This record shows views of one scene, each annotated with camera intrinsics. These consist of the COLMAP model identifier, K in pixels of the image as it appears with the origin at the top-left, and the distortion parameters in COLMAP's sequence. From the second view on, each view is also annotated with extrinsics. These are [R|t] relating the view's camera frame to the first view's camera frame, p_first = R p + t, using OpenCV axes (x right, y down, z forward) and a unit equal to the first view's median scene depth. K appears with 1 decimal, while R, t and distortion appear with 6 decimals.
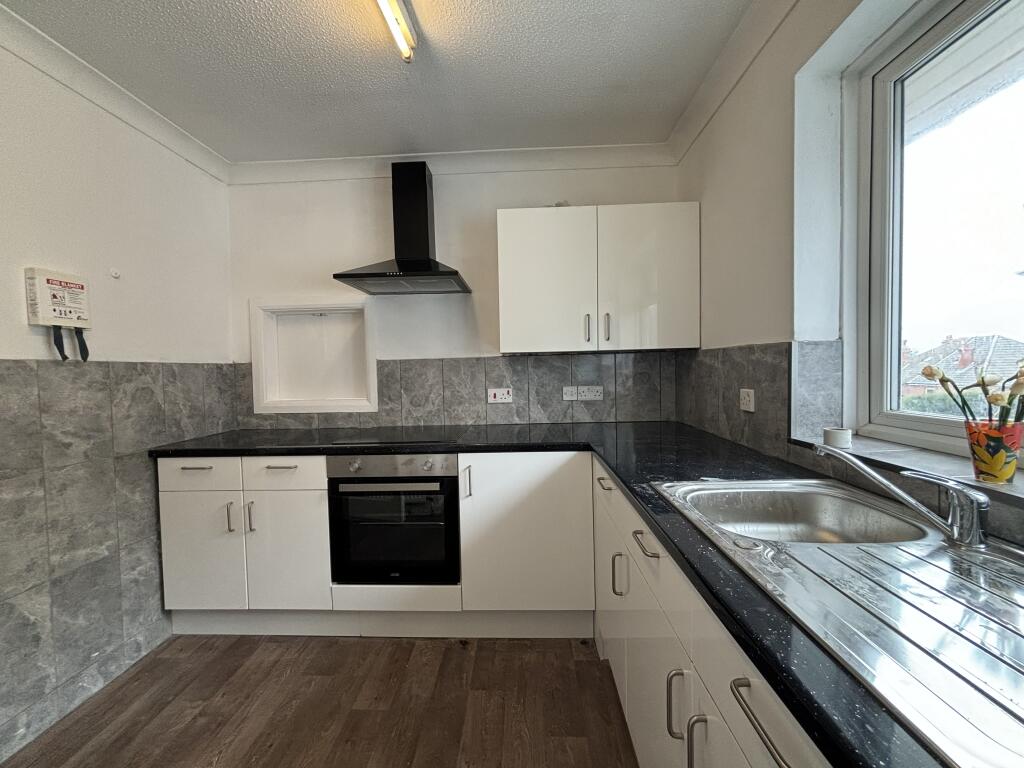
lens RADIAL K [[395.1, 0, 512.0], [0, 395.1, 384.0], [0, 0, 1]] dist [0.001746, -0.000042]
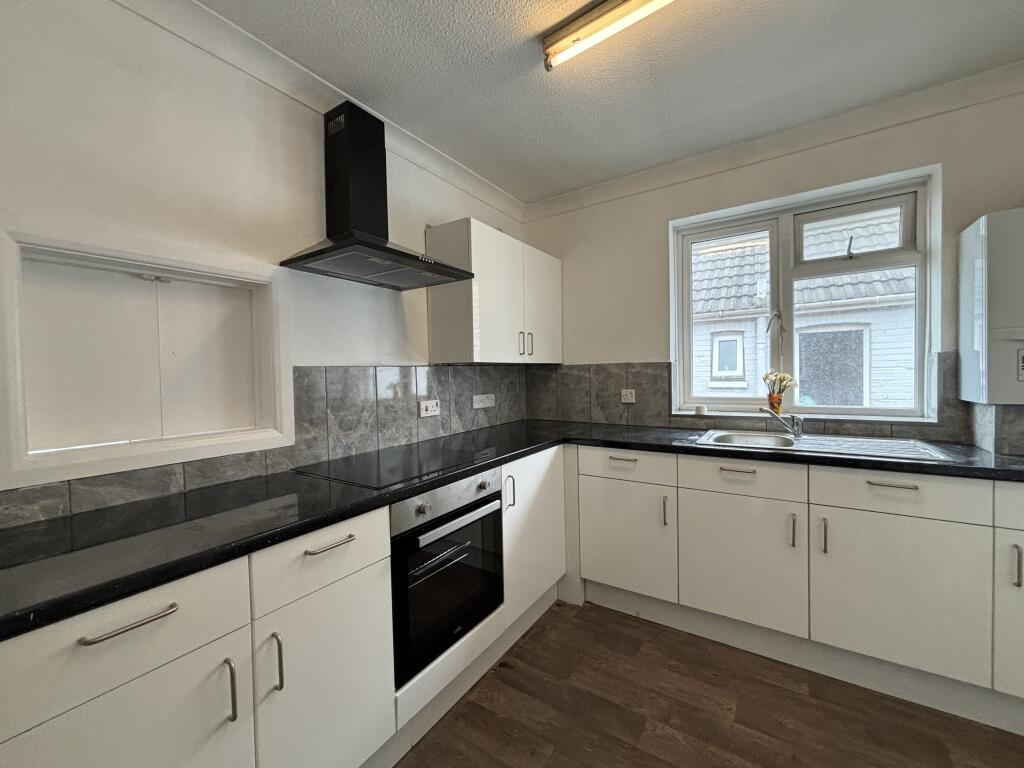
lens RADIAL K [[412.7, 0, 499.5], [0, 412.7, 380.2], [0, 0, 1]] dist [0.000093, -0.000356]
pose [[0.539319, -0.005591, 0.842083, -0.751665], [0.042531, 0.998883, -0.020607, -0.008951], [-0.841027, 0.046929, 0.538954, 0.343626]]
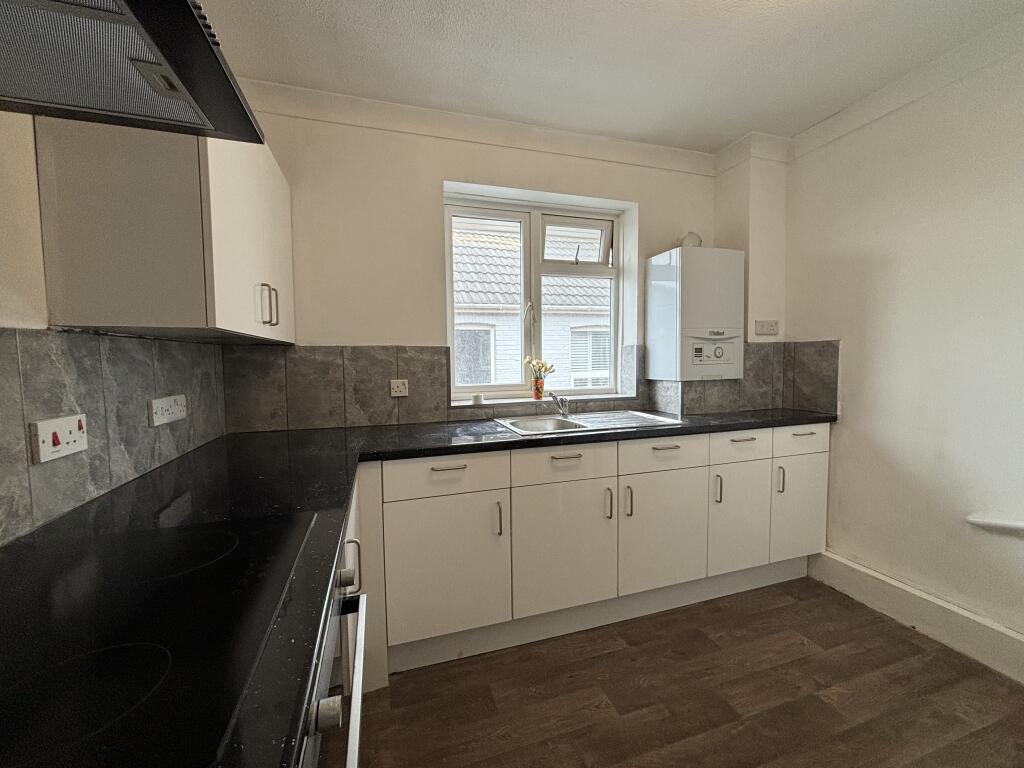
lens RADIAL K [[413.5, 0, 507.8], [0, 413.5, 385.0], [0, 0, 1]] dist [0.007246, -0.000472]
pose [[-0.334027, -0.034420, 0.941935, -0.535268], [0.056120, 0.996834, 0.056328, -0.017498], [-0.940891, 0.071677, -0.331037, 0.734232]]
